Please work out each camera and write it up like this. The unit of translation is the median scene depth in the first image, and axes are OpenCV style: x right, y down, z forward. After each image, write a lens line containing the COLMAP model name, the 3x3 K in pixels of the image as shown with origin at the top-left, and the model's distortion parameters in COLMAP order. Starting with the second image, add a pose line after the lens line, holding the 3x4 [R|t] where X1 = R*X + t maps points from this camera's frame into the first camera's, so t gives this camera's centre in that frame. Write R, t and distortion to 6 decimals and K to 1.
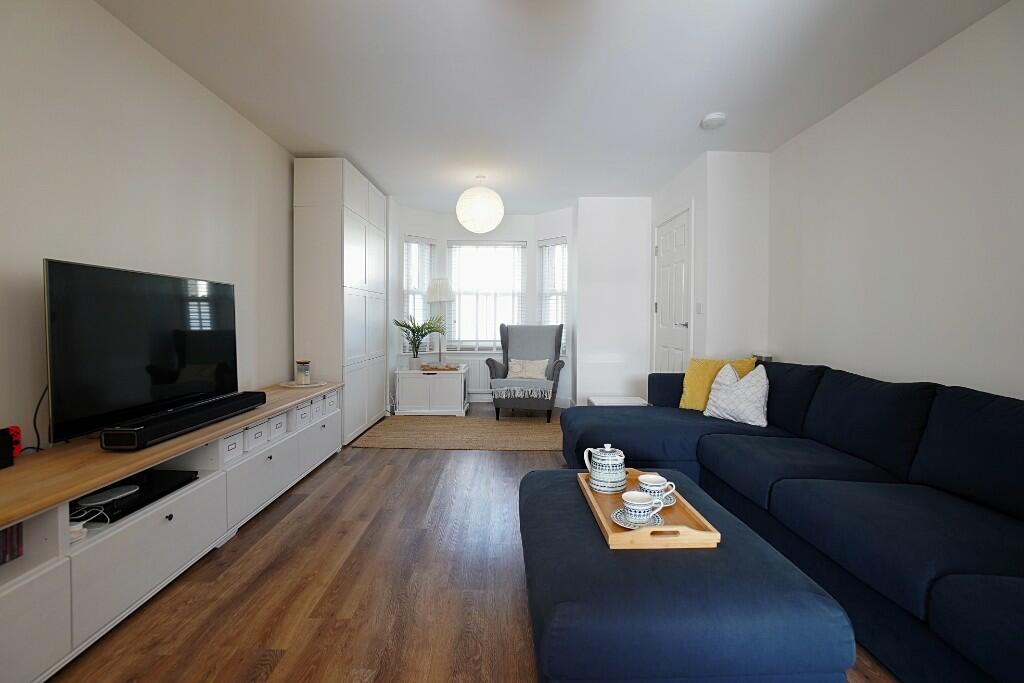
lens RADIAL K [[455.5, 0, 510.7], [0, 455.5, 338.4], [0, 0, 1]] dist [-0.057426, 0.019768]
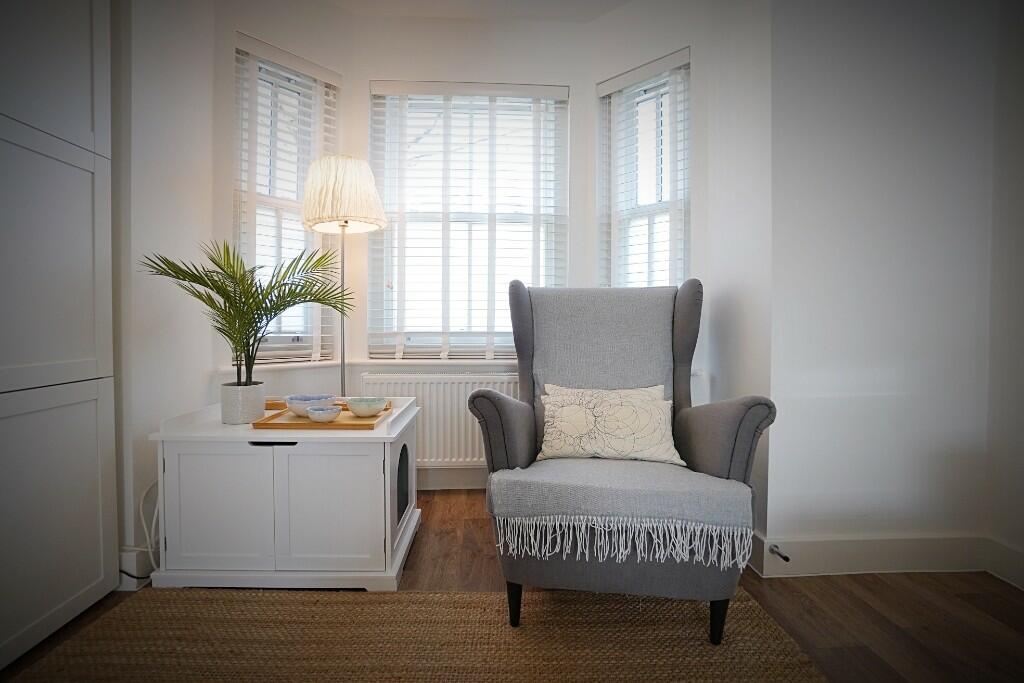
lens RADIAL K [[455.5, 0, 510.7], [0, 455.5, 337.8], [0, 0, 1]] dist [-0.057426, 0.019768]
pose [[0.999252, -0.002934, 0.038557, -0.035352], [0.003124, 0.999983, -0.004875, 0.012257], [-0.038542, 0.004992, 0.999244, 0.649615]]
